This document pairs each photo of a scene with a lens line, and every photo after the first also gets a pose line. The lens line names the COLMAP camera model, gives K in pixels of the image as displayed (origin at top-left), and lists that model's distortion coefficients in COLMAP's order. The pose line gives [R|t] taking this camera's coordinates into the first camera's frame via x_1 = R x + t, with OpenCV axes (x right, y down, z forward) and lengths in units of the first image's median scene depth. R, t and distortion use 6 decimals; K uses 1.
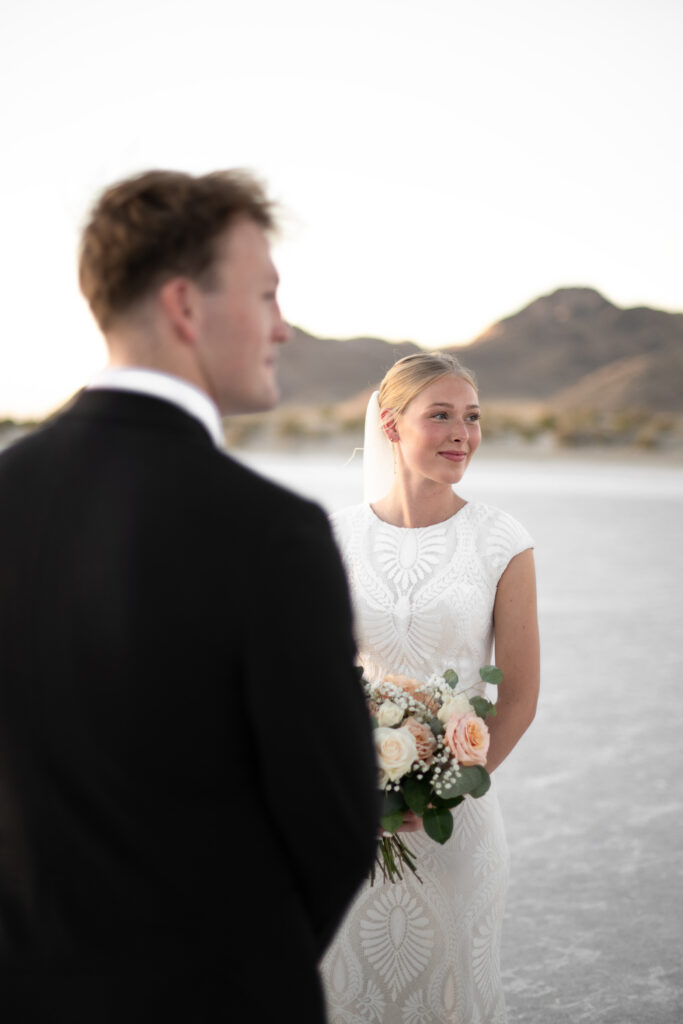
lens RADIAL K [[1473.2, 0, 344.9], [0, 1473.2, 513.8], [0, 0, 1]] dist [-0.013325, 0.000000]
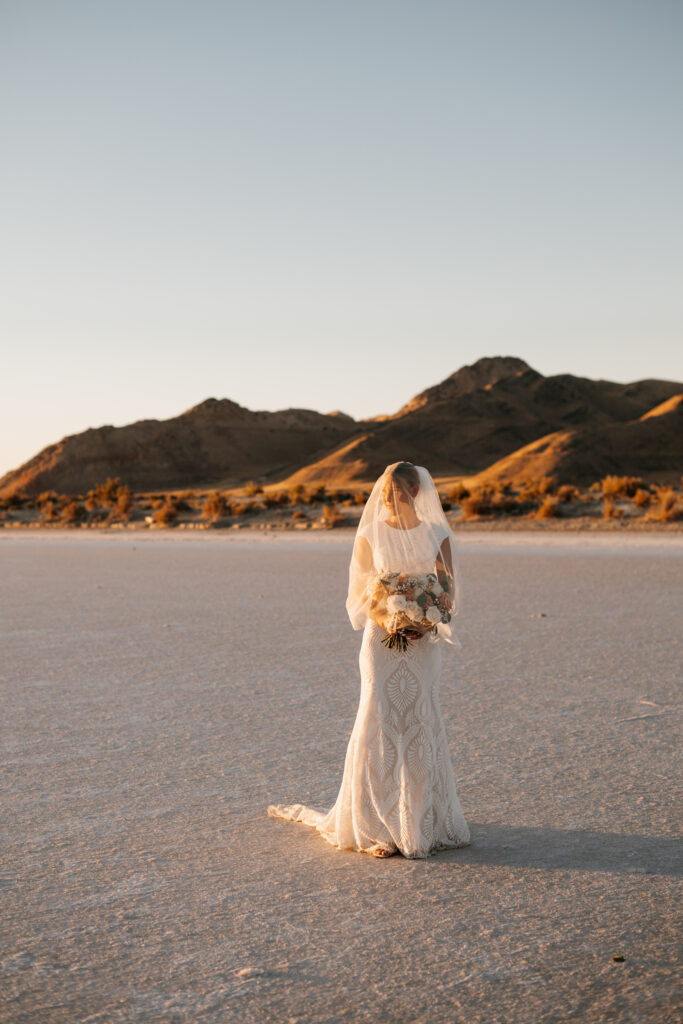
lens RADIAL K [[1473.2, 0, 333.1], [0, 1473.2, 513.0], [0, 0, 1]] dist [-0.013325, 0.000000]
pose [[0.999154, -0.006845, 0.040549, -0.181515], [0.008769, 0.998834, -0.047469, 0.104065], [-0.040177, 0.047784, 0.998049, -1.512711]]
